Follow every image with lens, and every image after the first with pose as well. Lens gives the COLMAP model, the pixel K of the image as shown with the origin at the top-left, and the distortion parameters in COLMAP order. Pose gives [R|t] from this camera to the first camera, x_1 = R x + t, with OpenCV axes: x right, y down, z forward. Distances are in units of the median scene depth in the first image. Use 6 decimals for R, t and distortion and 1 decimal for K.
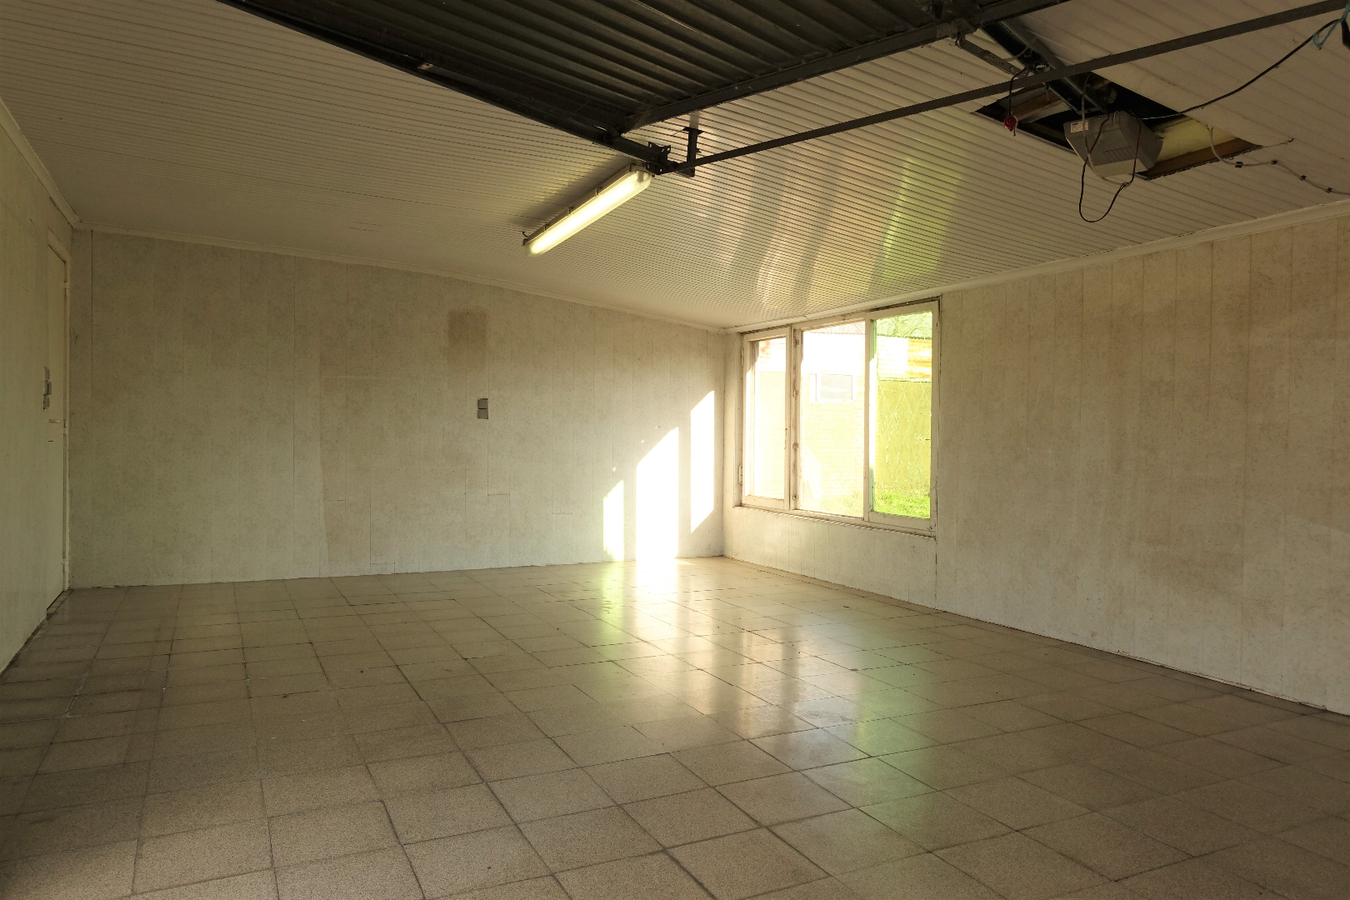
lens RADIAL K [[941.3, 0, 675.0], [0, 941.3, 450.0], [0, 0, 1]] dist [-0.004542, 0.001027]
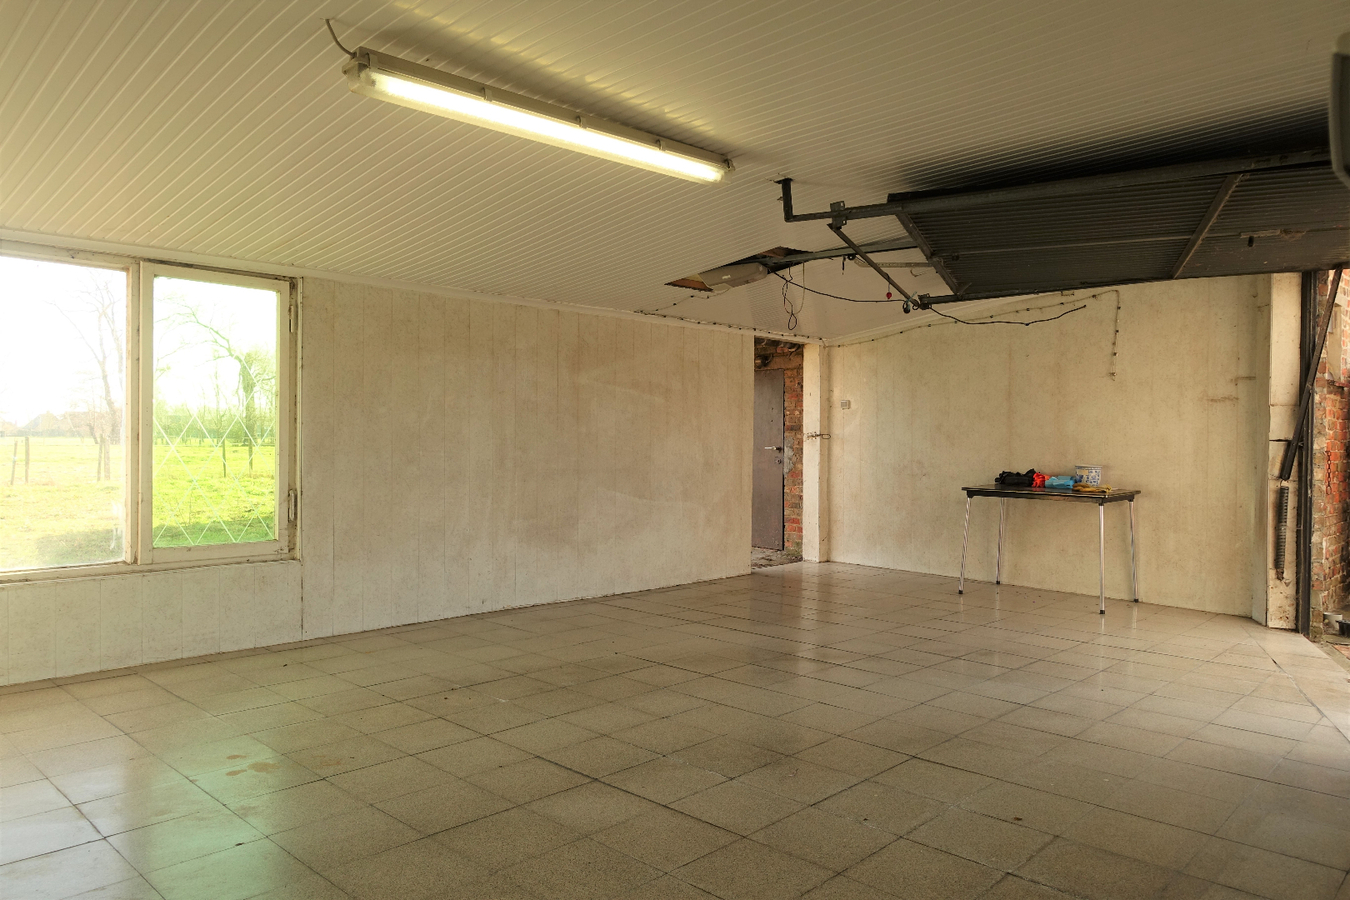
lens RADIAL K [[943.4, 0, 675.0], [0, 943.4, 450.0], [0, 0, 1]] dist [0.000681, -0.002131]
pose [[-0.352116, -0.023760, 0.935655, -0.858882], [0.004101, 0.999629, 0.026928, -0.037341], [-0.935947, 0.013318, -0.351888, 1.293210]]
